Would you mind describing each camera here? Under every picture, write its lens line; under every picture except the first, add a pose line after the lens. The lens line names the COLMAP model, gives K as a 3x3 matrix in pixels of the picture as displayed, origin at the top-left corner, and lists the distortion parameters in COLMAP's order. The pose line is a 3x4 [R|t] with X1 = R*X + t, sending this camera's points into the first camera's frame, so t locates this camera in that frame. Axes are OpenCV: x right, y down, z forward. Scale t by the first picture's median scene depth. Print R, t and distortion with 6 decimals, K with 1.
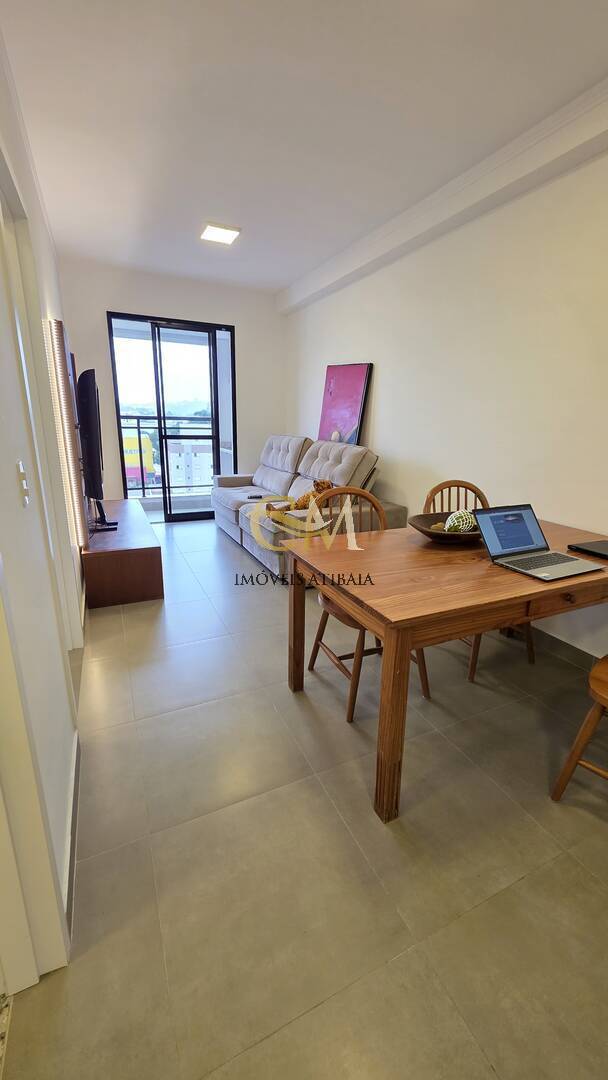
lens RADIAL K [[425.8, 0, 304.0], [0, 425.8, 540.0], [0, 0, 1]] dist [0.049238, 0.000095]
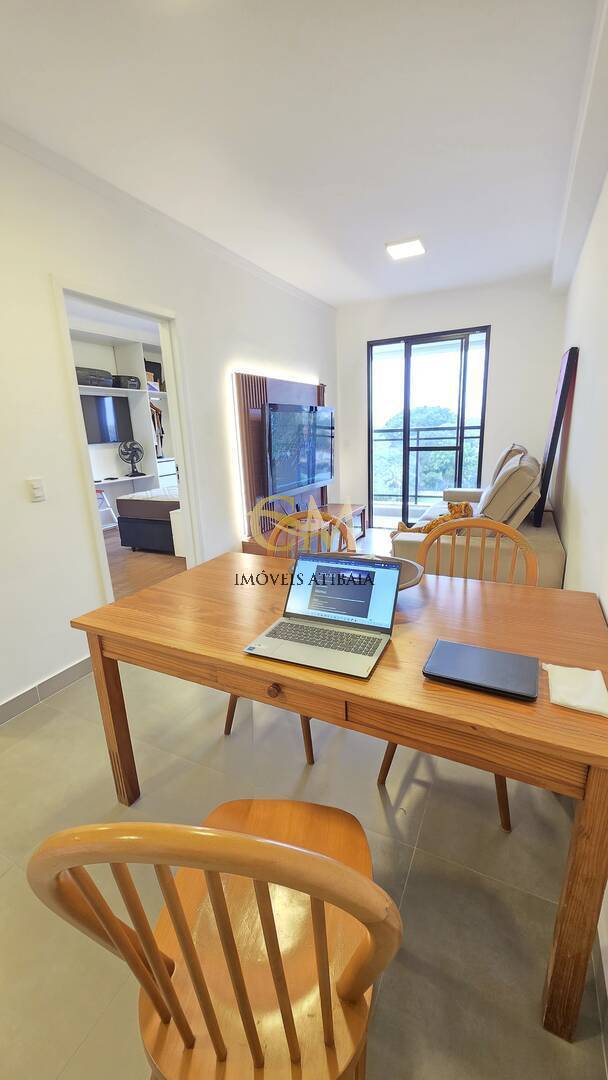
lens RADIAL K [[430.7, 0, 304.0], [0, 430.7, 540.0], [0, 0, 1]] dist [-0.000304, 0.002732]
pose [[0.618384, 0.158850, -0.769655, 0.358988], [-0.169488, 0.983268, 0.066762, -0.051677], [0.767382, 0.089163, 0.634960, 0.176196]]
